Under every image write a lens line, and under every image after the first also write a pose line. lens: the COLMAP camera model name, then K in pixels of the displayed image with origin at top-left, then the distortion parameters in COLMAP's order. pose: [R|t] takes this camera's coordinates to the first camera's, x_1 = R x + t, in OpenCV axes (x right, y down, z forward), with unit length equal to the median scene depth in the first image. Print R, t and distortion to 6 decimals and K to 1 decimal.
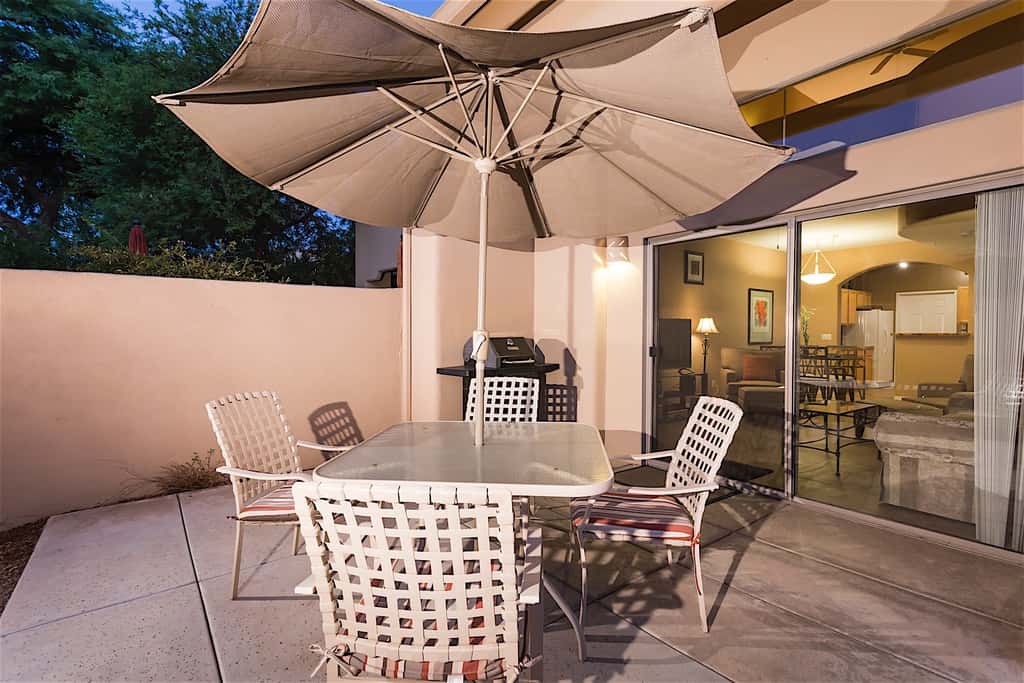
lens RADIAL K [[488.8, 0, 509.8], [0, 488.8, 343.6], [0, 0, 1]] dist [0.004974, -0.000795]
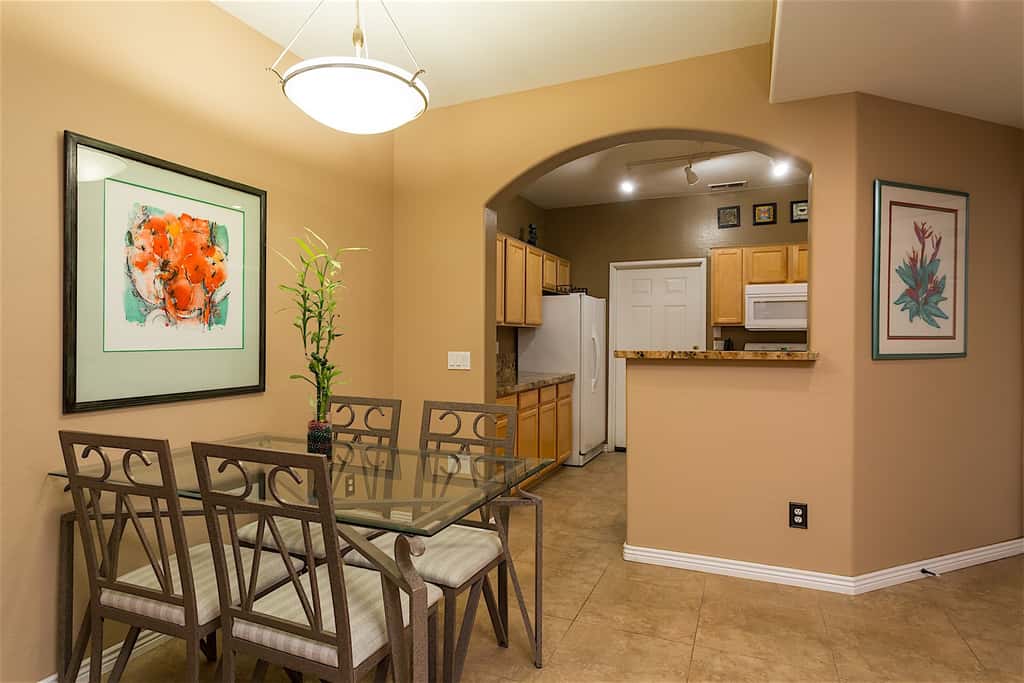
lens RADIAL K [[538.5, 0, 515.2], [0, 538.5, 339.4], [0, 0, 1]] dist [0.003822, 0.001796]
pose [[0.868288, 0.004543, 0.496039, 0.456187], [0.001847, 0.999922, -0.012392, -0.020813], [-0.496057, 0.011677, 0.868212, 0.603471]]
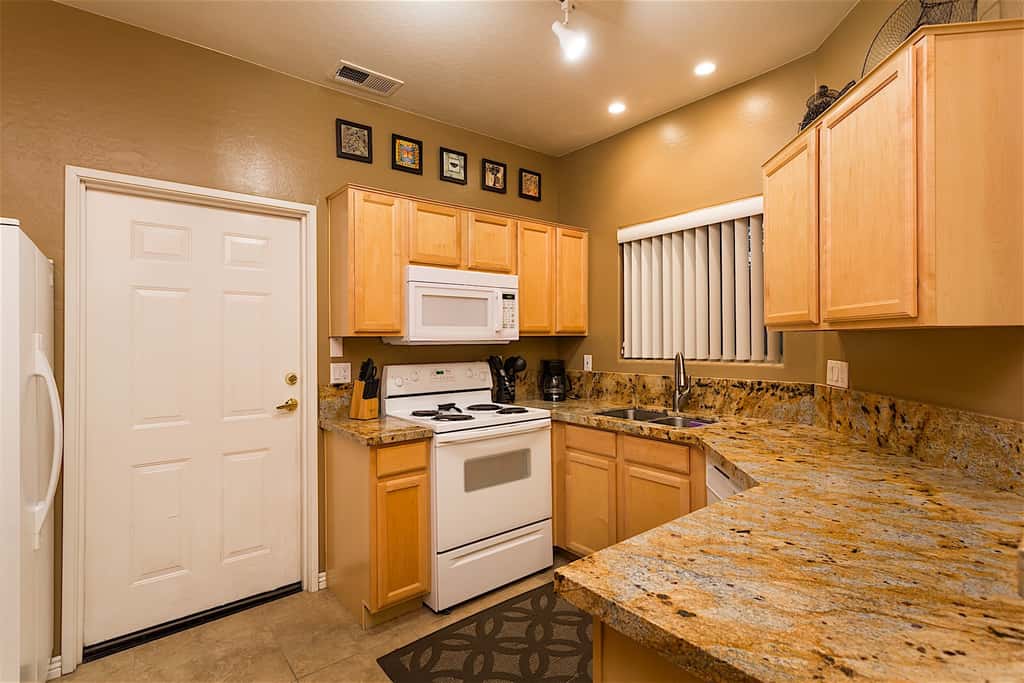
lens RADIAL K [[488.8, 0, 508.0], [0, 488.8, 339.3], [0, 0, 1]] dist [0.004974, -0.000795]
pose [[-0.024247, 0.003355, 0.999700, 0.630519], [0.022206, 0.999749, -0.002817, -0.035800], [-0.999459, 0.022131, -0.024316, 0.883106]]
